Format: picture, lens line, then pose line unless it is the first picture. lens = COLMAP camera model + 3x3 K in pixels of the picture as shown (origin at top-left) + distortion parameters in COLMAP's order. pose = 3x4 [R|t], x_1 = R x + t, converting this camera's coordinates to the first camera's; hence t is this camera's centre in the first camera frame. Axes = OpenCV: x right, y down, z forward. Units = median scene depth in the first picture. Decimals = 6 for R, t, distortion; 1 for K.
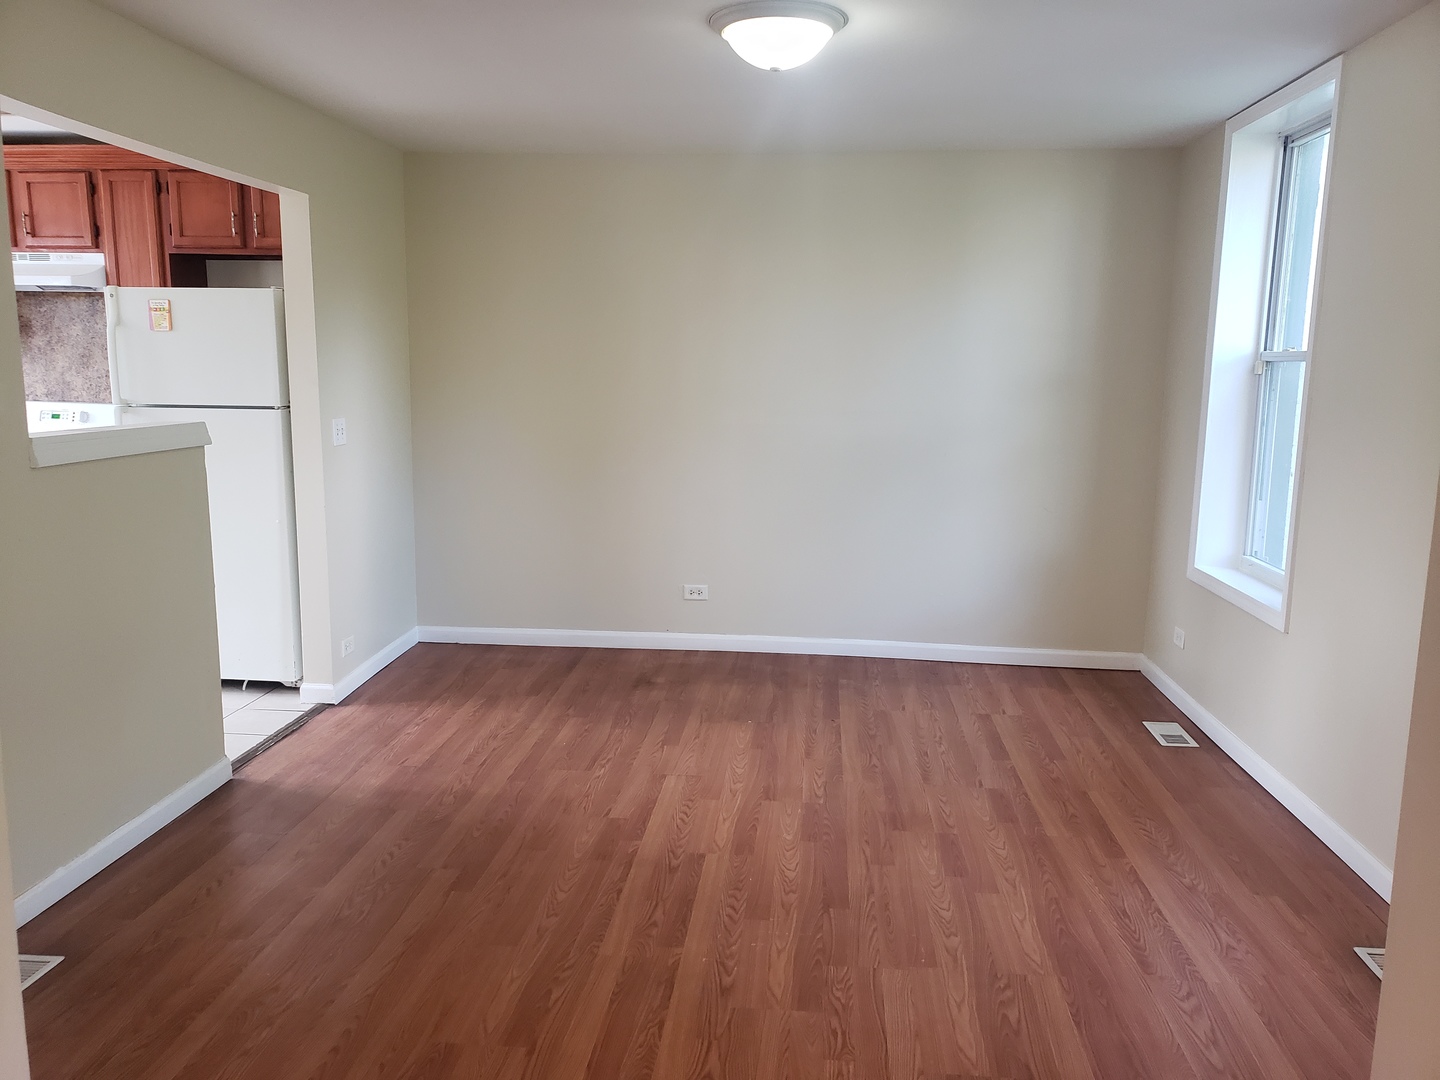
lens RADIAL K [[1095.4, 0, 720.0], [0, 1095.4, 540.0], [0, 0, 1]] dist [0.026575, 0.003154]
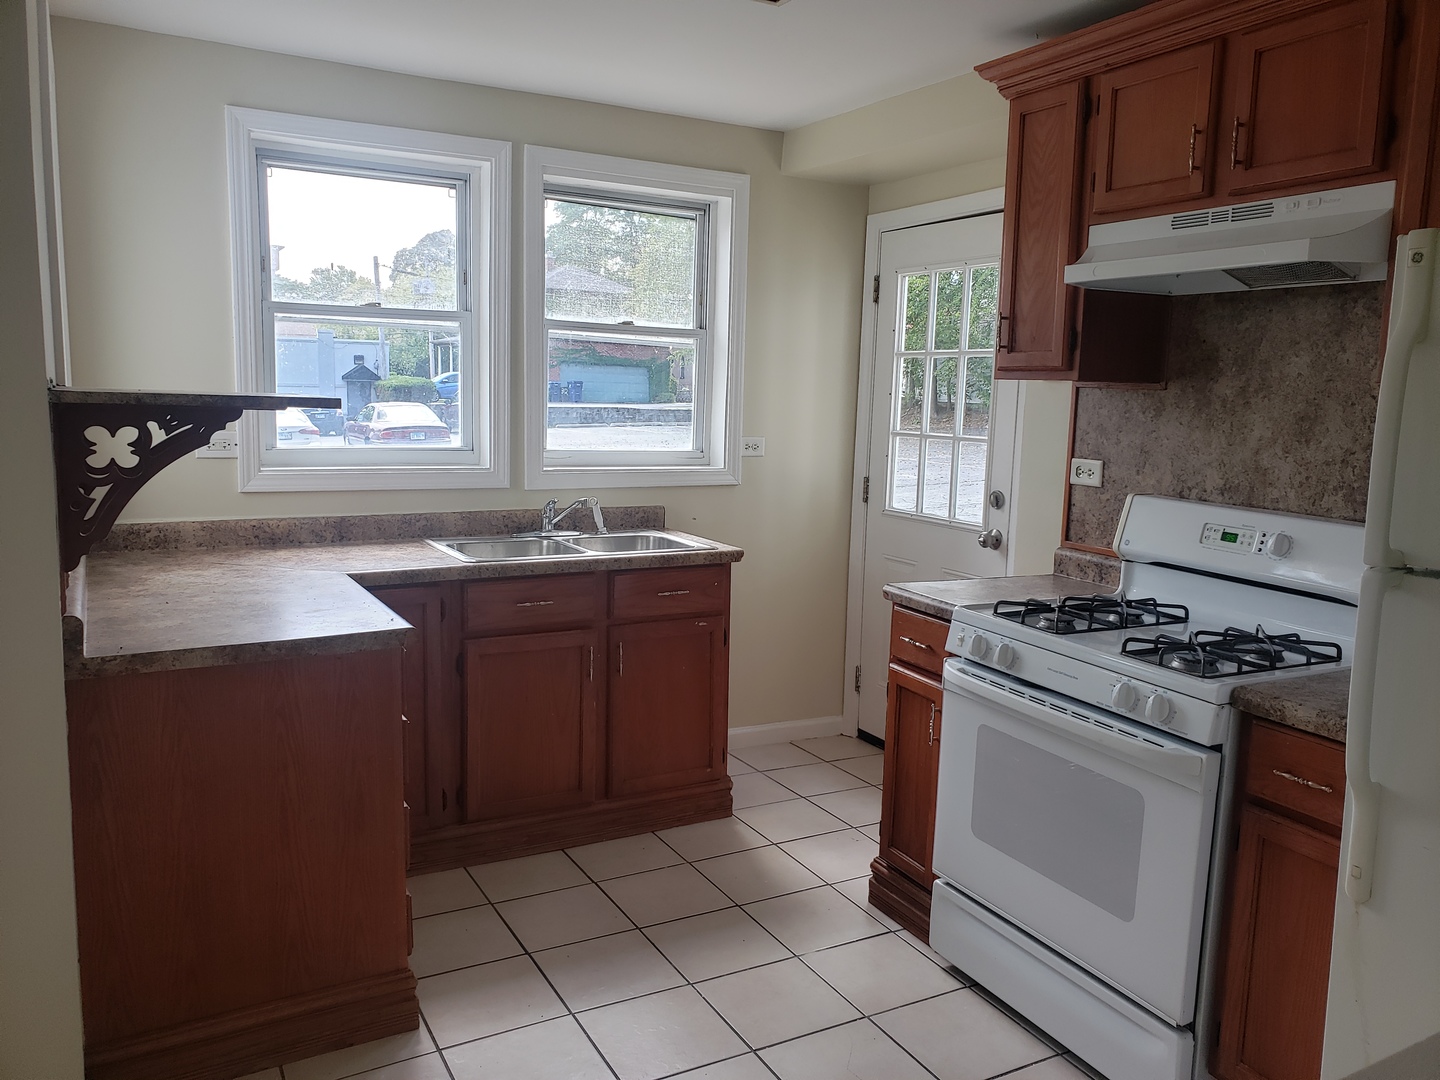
lens RADIAL K [[1143.6, 0, 720.0], [0, 1143.6, 540.0], [0, 0, 1]] dist [0.017690, 0.009908]
pose [[0.557686, 0.113528, -0.822252, -0.302949], [-0.150082, 0.988067, 0.034630, -0.094191], [0.816371, 0.104092, 0.568069, 0.519539]]
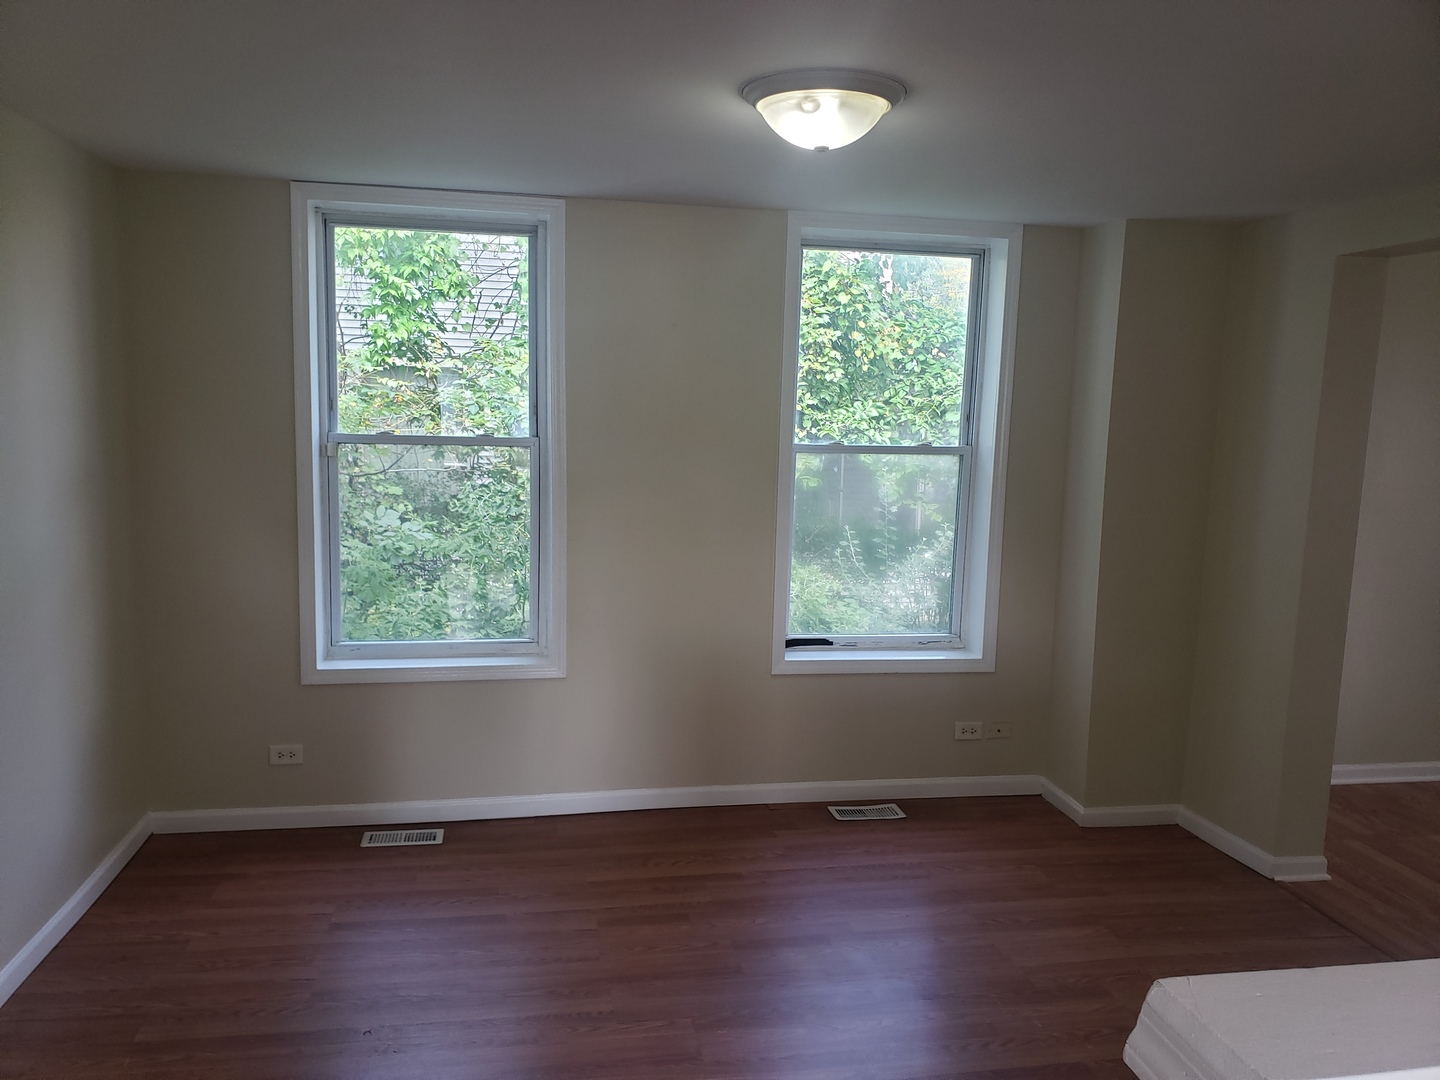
lens RADIAL K [[1095.4, 0, 720.0], [0, 1095.4, 540.0], [0, 0, 1]] dist [0.026575, 0.003154]
pose [[-0.265052, -0.132284, 0.955117, -0.530018], [0.119148, 0.978460, 0.168581, -0.200389], [-0.956844, 0.158483, -0.243582, 0.910609]]
